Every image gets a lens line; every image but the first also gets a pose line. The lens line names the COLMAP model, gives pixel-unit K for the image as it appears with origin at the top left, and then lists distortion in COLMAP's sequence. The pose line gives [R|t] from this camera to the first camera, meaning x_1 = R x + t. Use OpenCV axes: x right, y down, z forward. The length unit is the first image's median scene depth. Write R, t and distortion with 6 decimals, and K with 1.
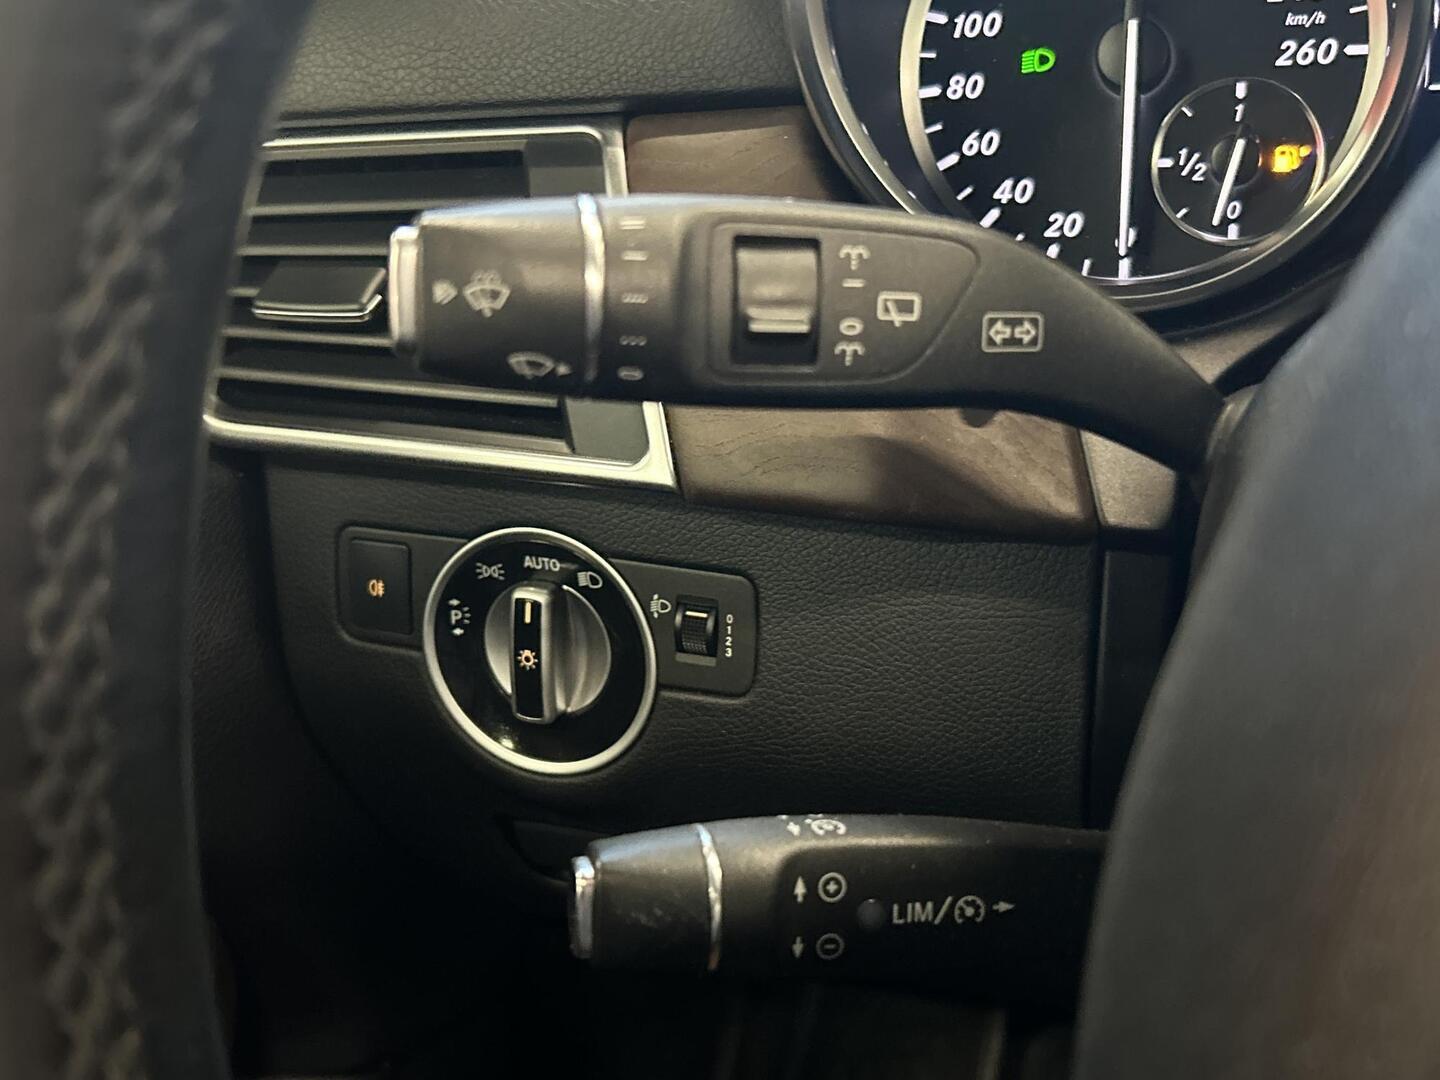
lens RADIAL K [[1481.3, 0, 716.8], [0, 1481.3, 537.5], [0, 0, 1]] dist [0.012849, 0.000000]
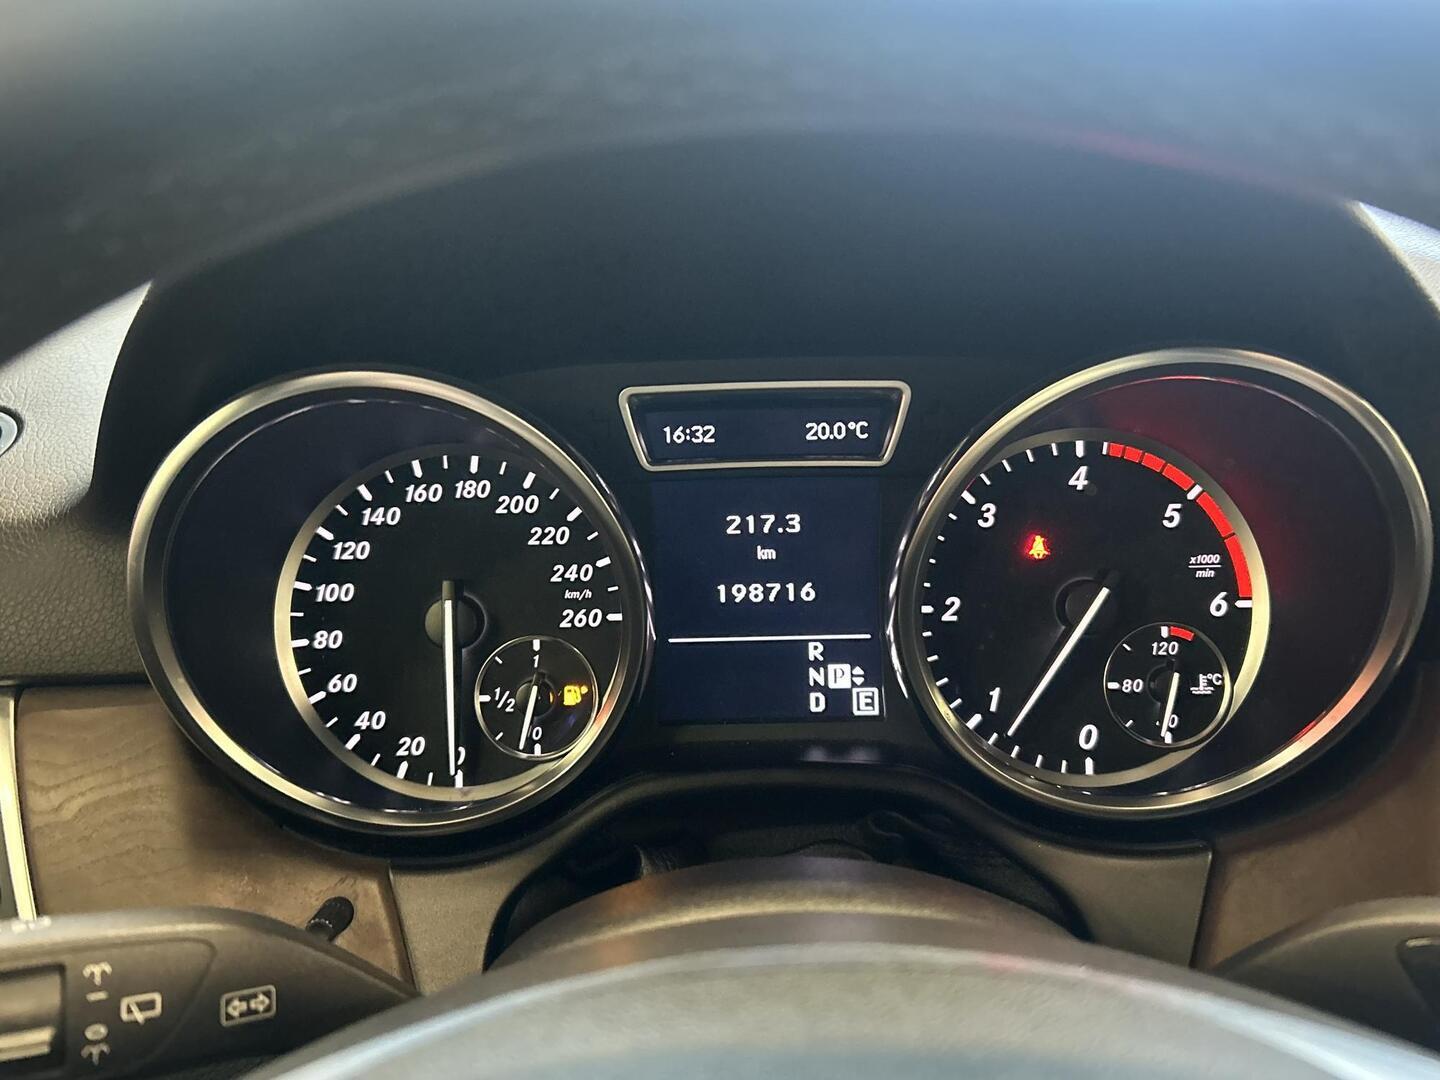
lens RADIAL K [[1207.5, 0, 723.4], [0, 1207.5, 545.4], [0, 0, 1]] dist [-0.005623, 0.011524]
pose [[0.956804, -0.029276, 0.289255, 0.205361], [0.062341, 0.992435, -0.105768, -0.267659], [-0.283970, 0.119232, 0.951391, -0.087914]]
